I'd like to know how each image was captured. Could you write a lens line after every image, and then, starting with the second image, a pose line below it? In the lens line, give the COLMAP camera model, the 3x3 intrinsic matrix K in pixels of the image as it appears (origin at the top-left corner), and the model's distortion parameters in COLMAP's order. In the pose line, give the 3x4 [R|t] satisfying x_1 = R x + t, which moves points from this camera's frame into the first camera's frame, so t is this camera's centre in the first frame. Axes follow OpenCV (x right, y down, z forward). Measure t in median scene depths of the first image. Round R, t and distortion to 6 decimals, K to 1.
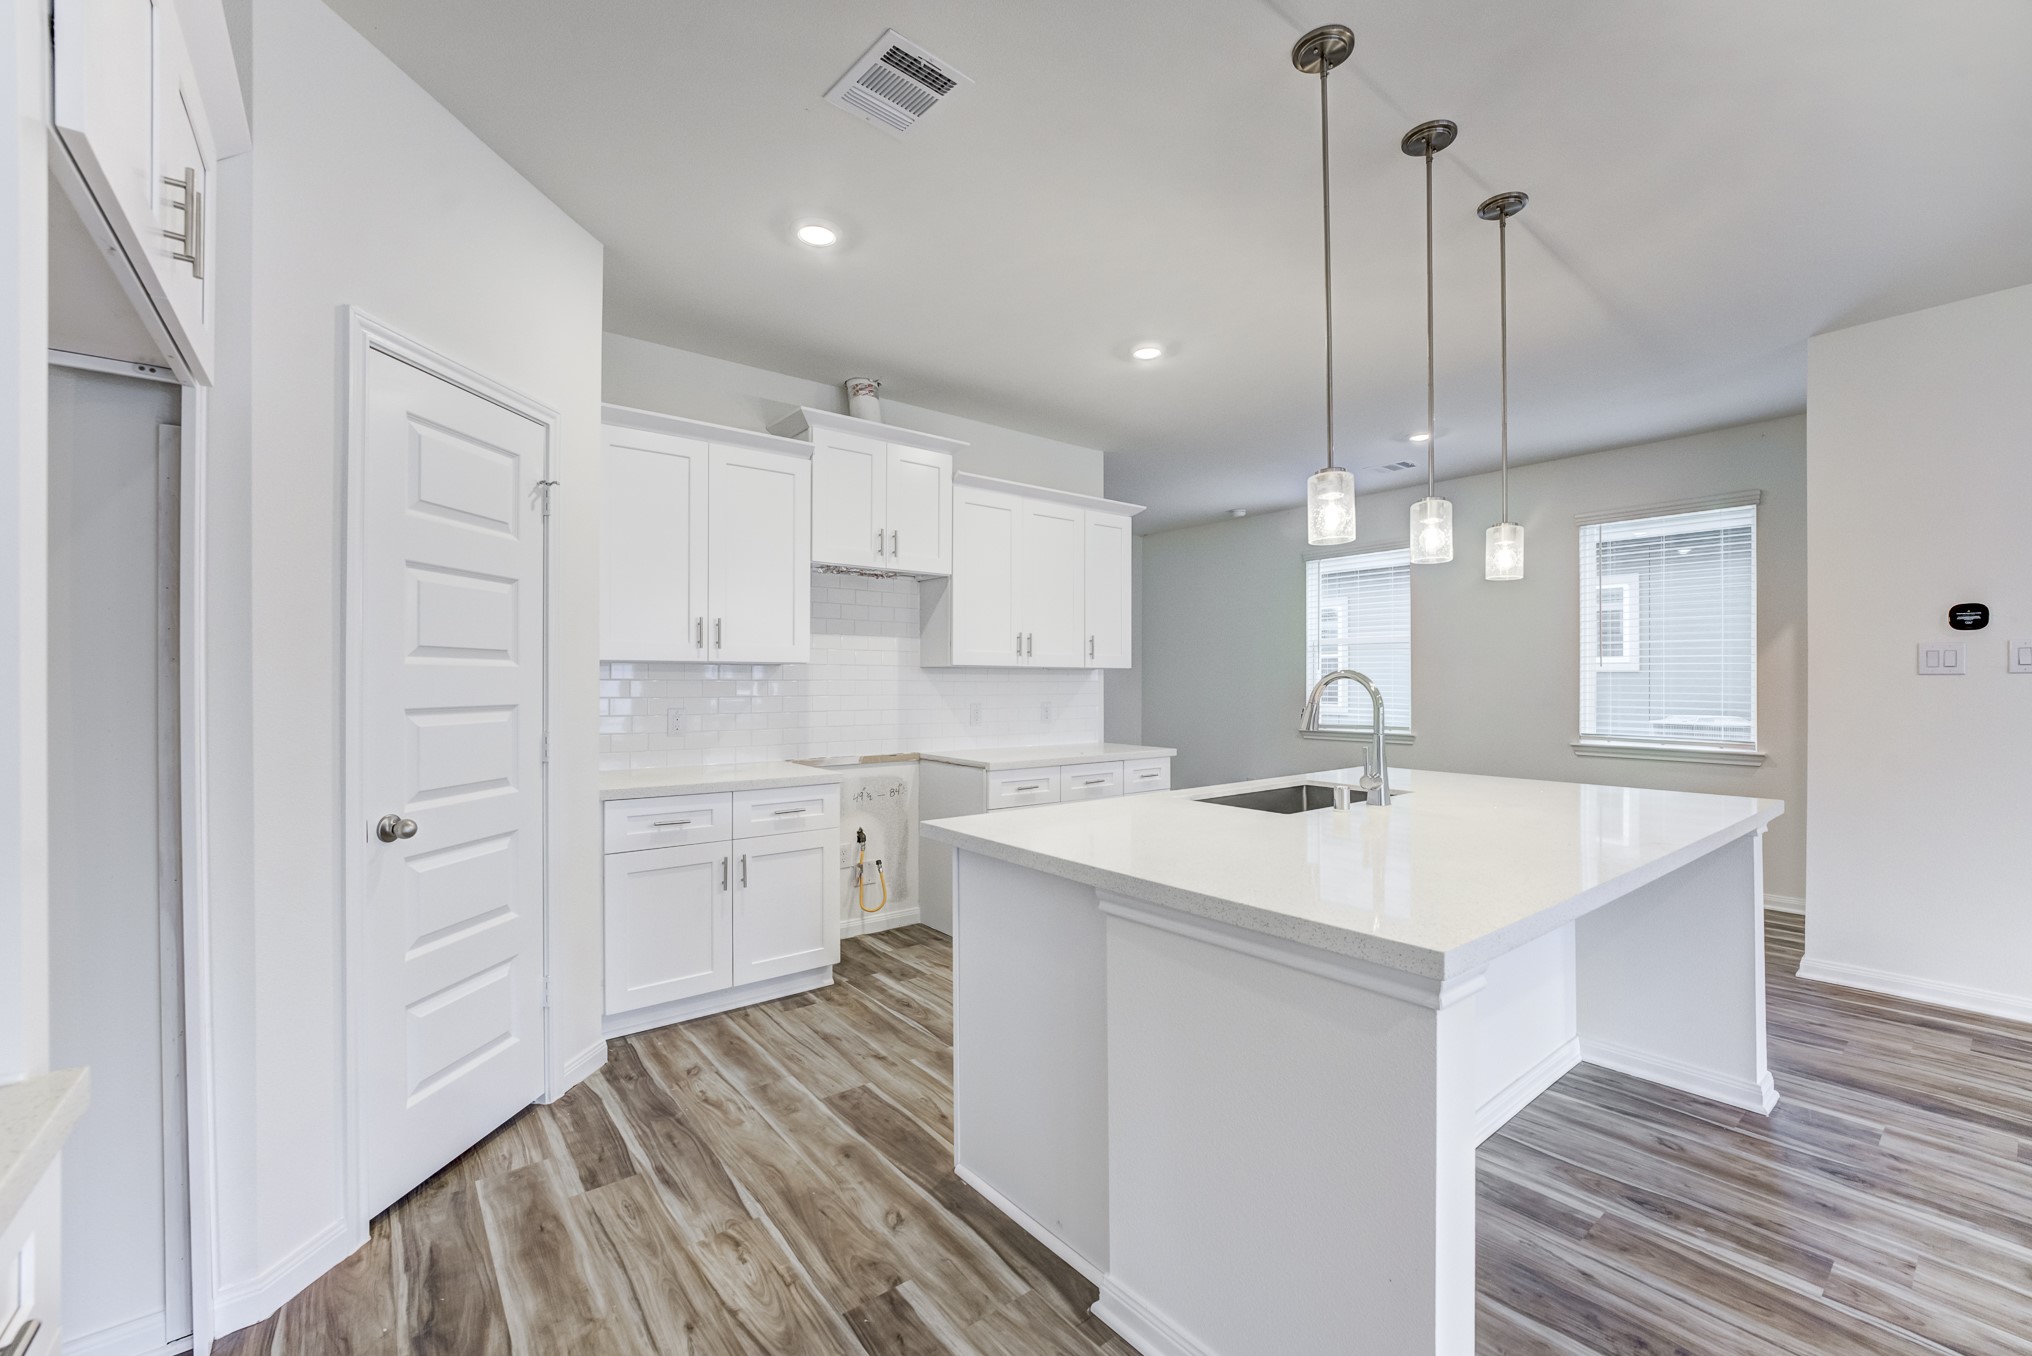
lens RADIAL K [[825.1, 0, 1009.0], [0, 825.1, 680.6], [0, 0, 1]] dist [-0.011246, 0.001714]
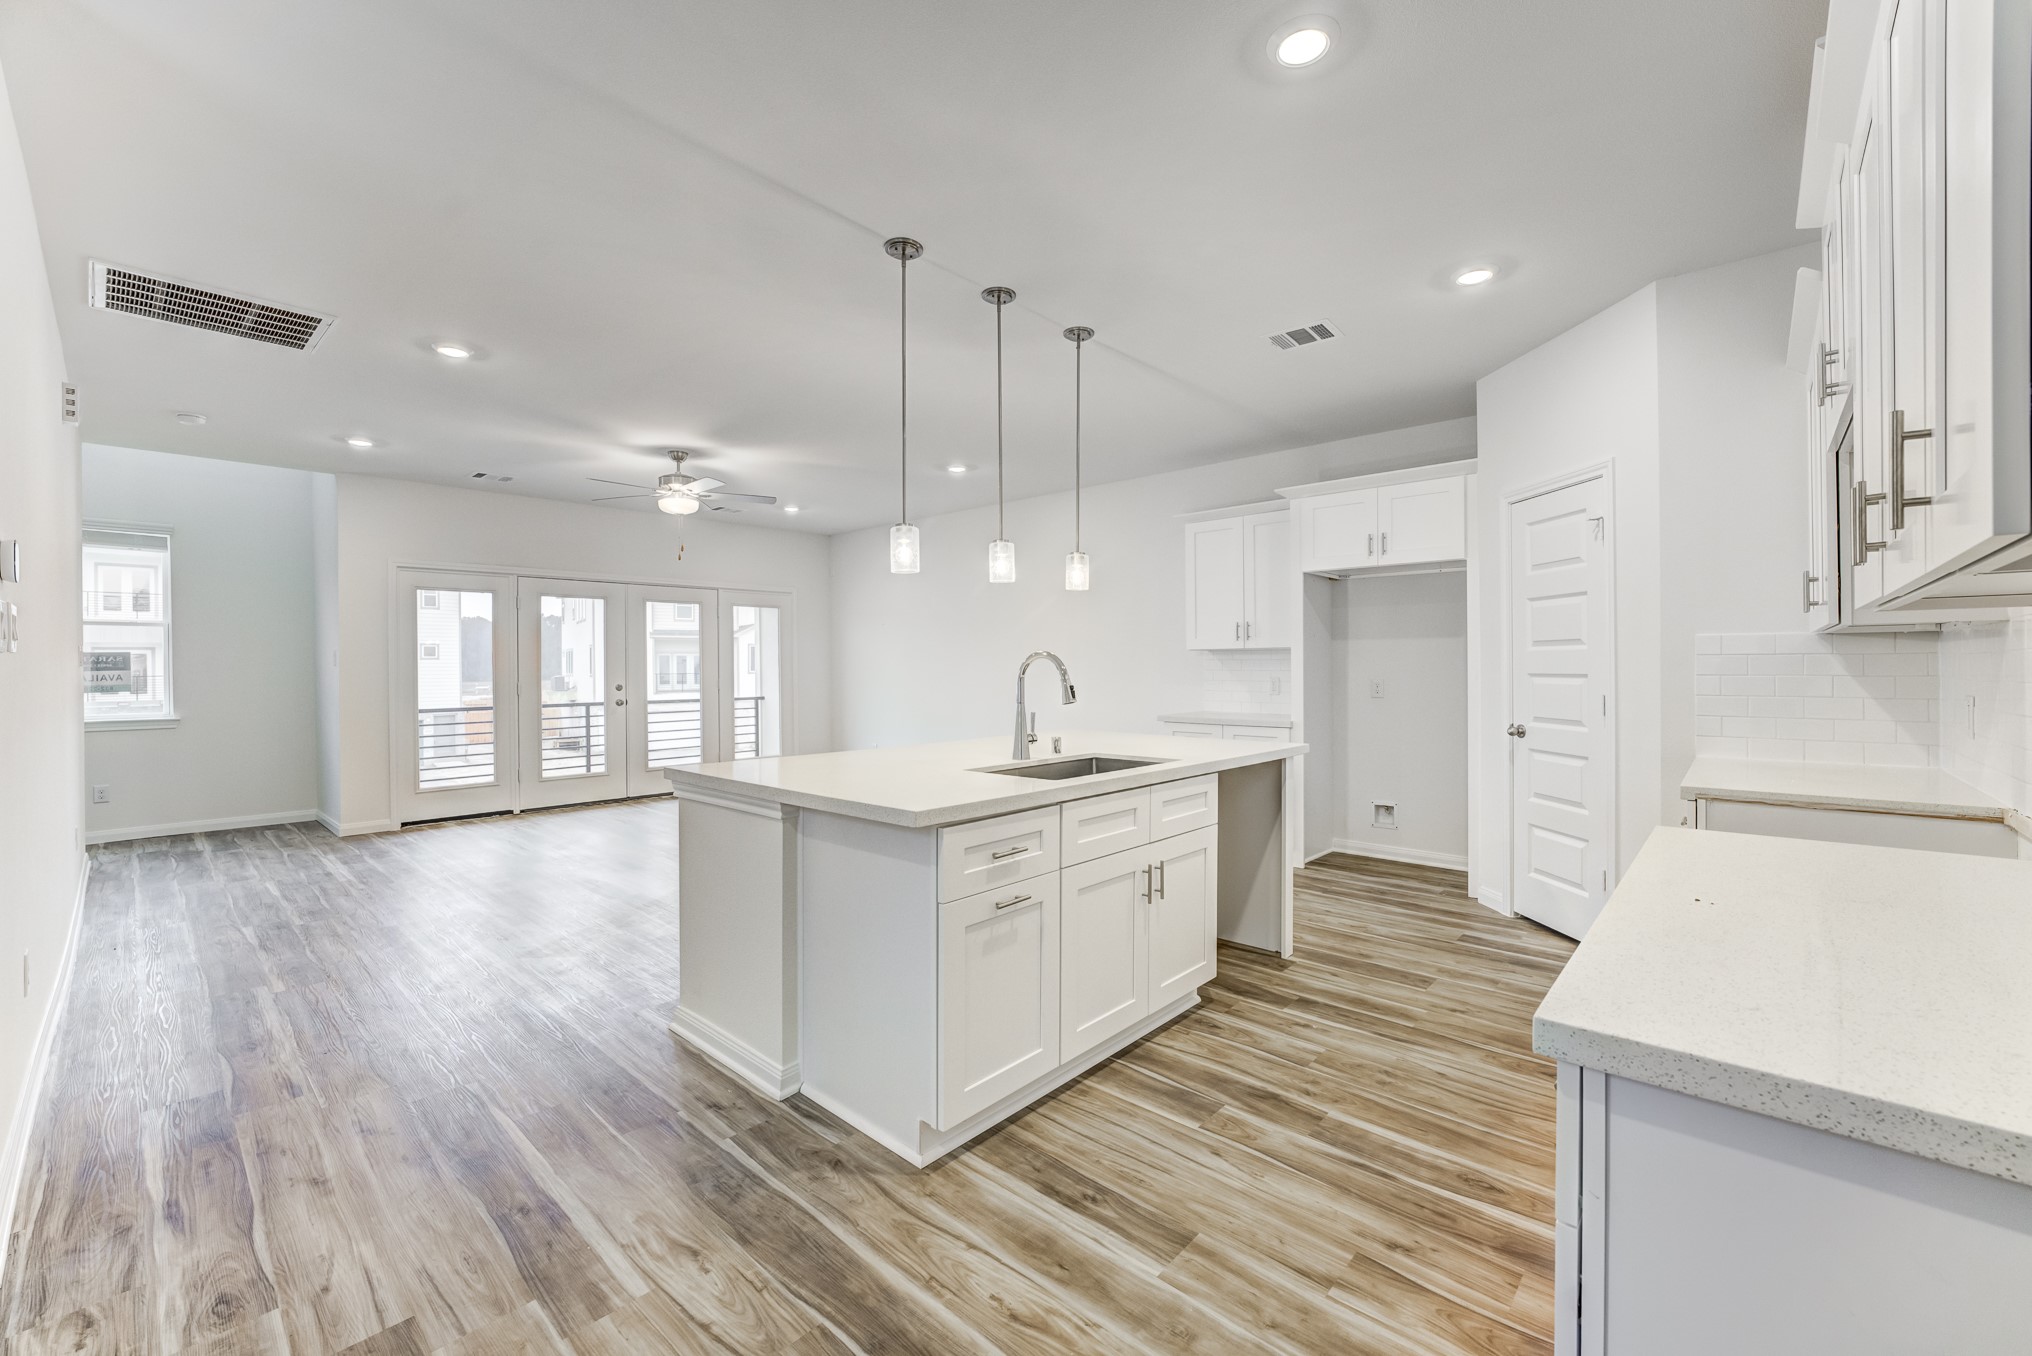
lens RADIAL K [[825.1, 0, 1020.6], [0, 825.1, 667.6], [0, 0, 1]] dist [-0.011246, 0.001714]
pose [[-0.984533, 0.005492, -0.175111, 0.447087], [0.005955, 0.999980, -0.002122, 0.009602], [0.175096, -0.003132, -0.984546, 1.496852]]
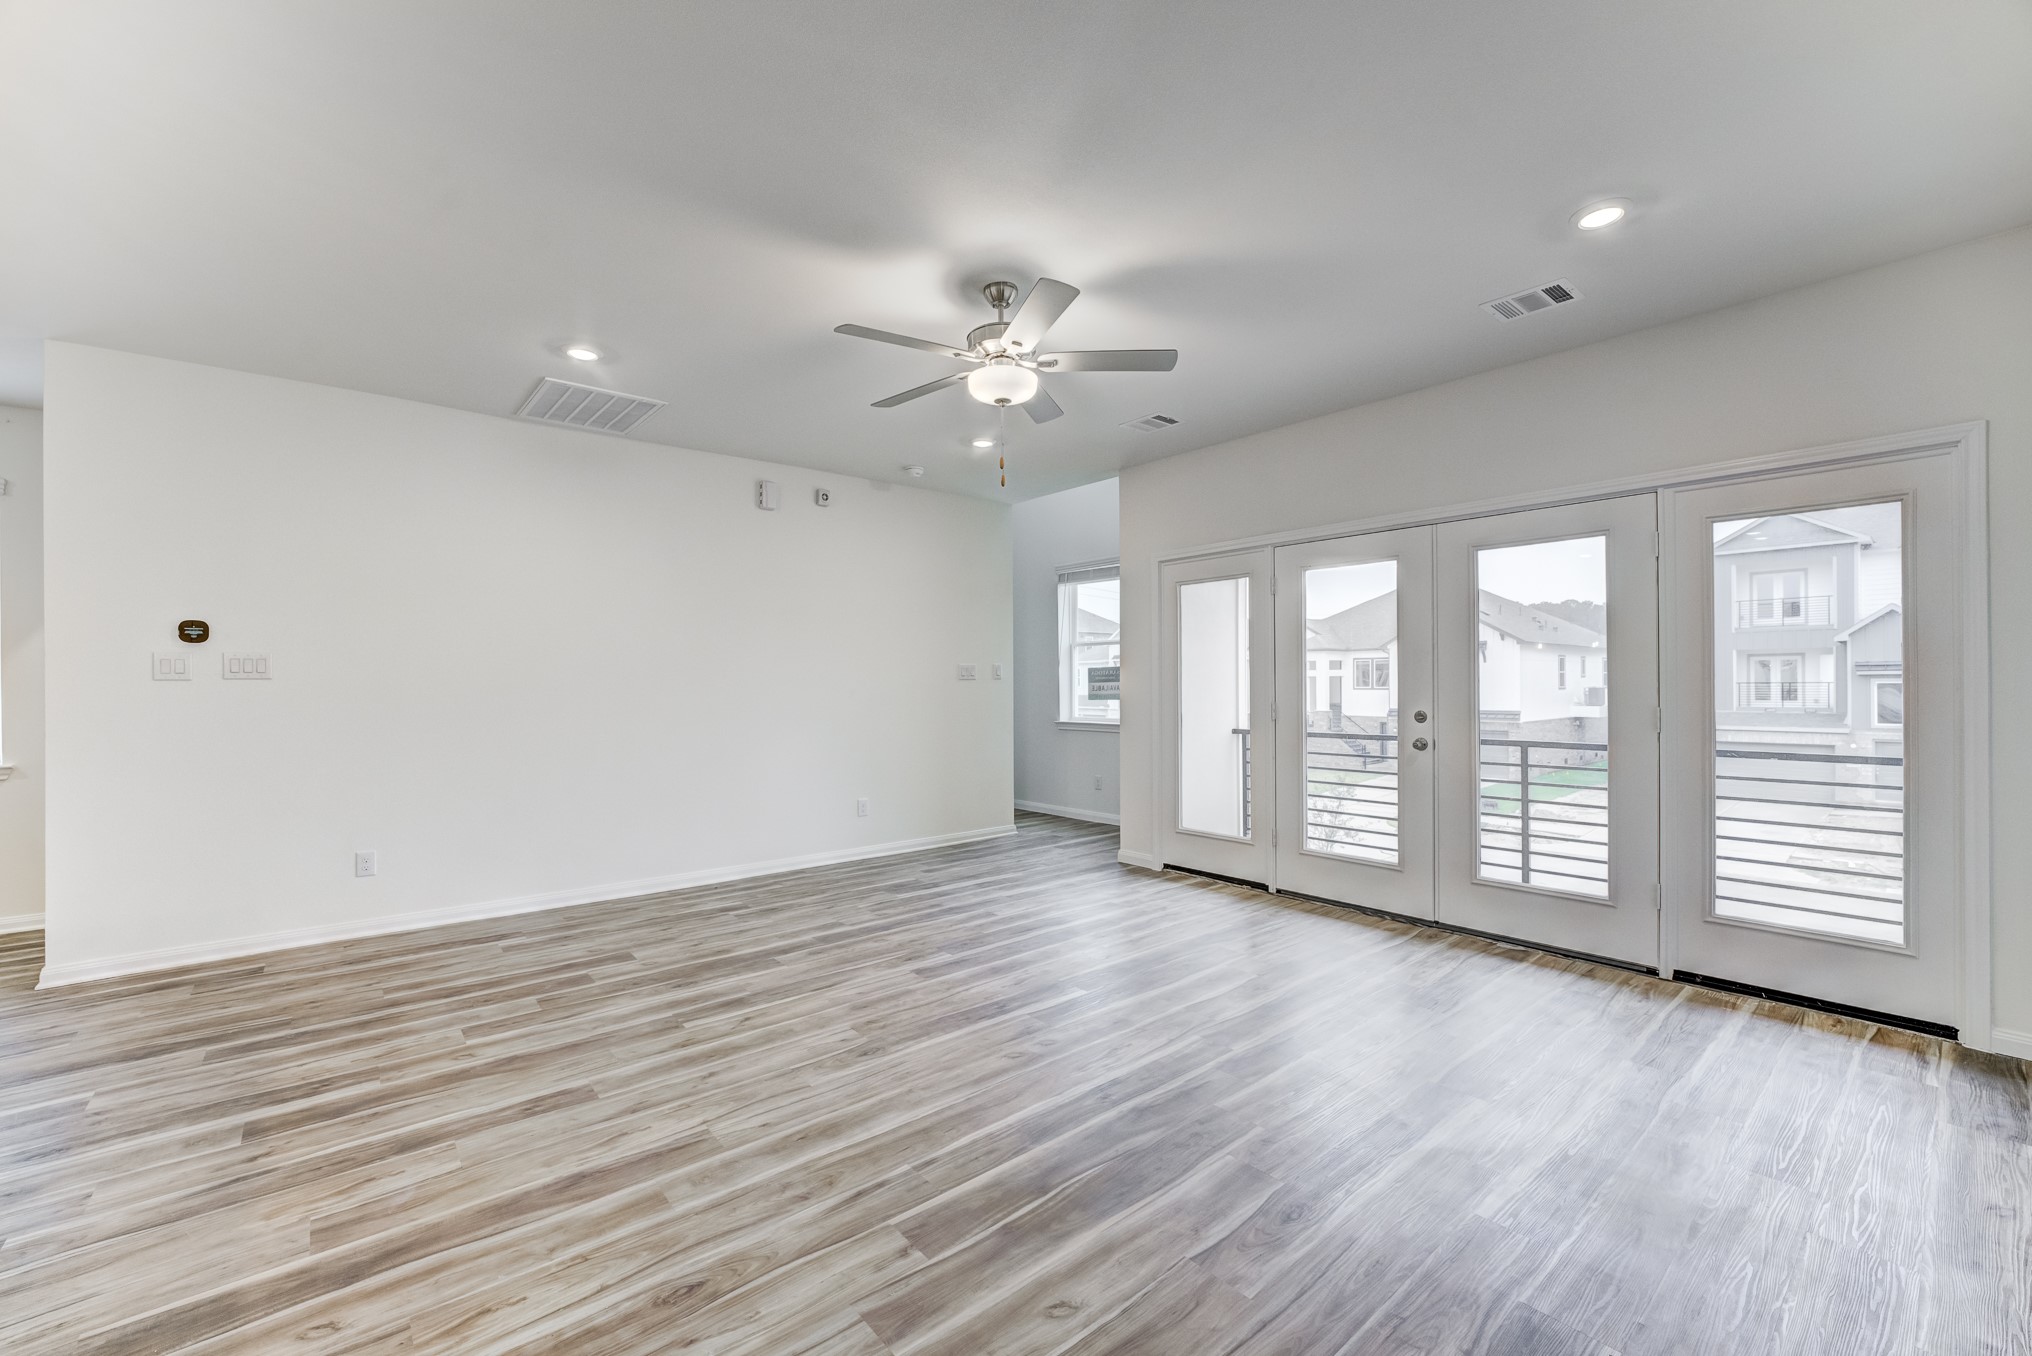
lens RADIAL K [[825.1, 0, 1002.2], [0, 825.1, 683.9], [0, 0, 1]] dist [-0.011246, 0.001714]
pose [[-0.032621, -0.000990, 0.999467, -0.042914], [0.003742, 0.999992, 0.001113, 0.000904], [-0.999461, 0.003777, -0.032617, -0.130944]]
